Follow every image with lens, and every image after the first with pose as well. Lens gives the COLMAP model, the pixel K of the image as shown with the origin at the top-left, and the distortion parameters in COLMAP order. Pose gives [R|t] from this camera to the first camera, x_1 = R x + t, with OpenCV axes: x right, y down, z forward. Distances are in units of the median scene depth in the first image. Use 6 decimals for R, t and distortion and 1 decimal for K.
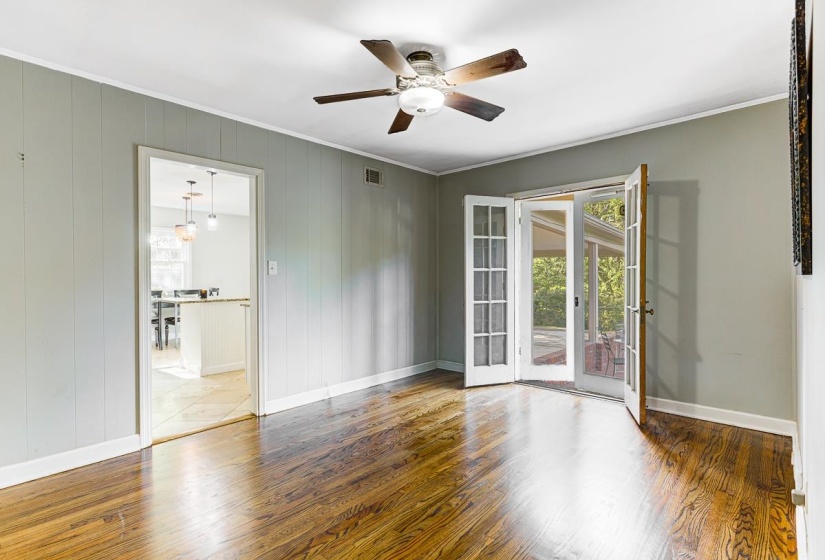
lens RADIAL K [[401.9, 0, 405.4], [0, 401.9, 277.2], [0, 0, 1]] dist [-0.000119, 0.001312]
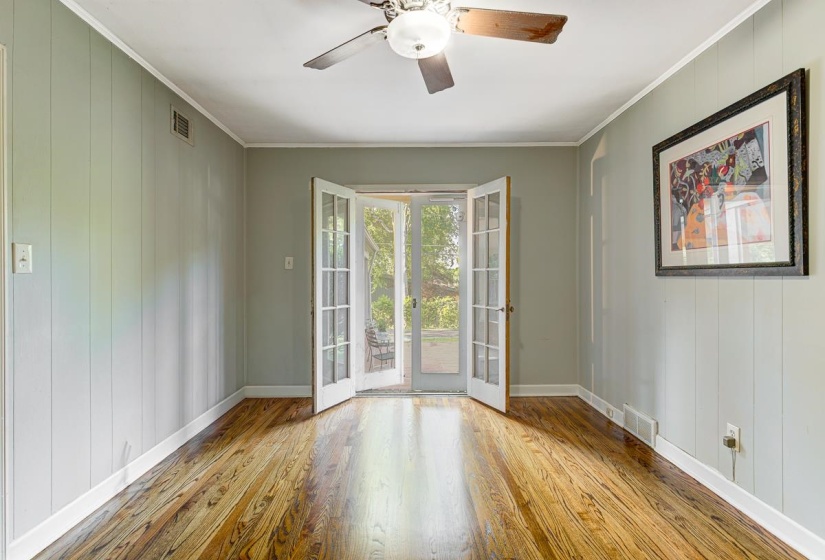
lens RADIAL K [[401.9, 0, 405.4], [0, 401.9, 277.2], [0, 0, 1]] dist [-0.000119, 0.001312]
pose [[0.728586, 0.002809, 0.684949, -0.275282], [0.000916, 0.999987, -0.005075, 0.001526], [-0.684954, 0.004325, 0.728574, 0.284901]]
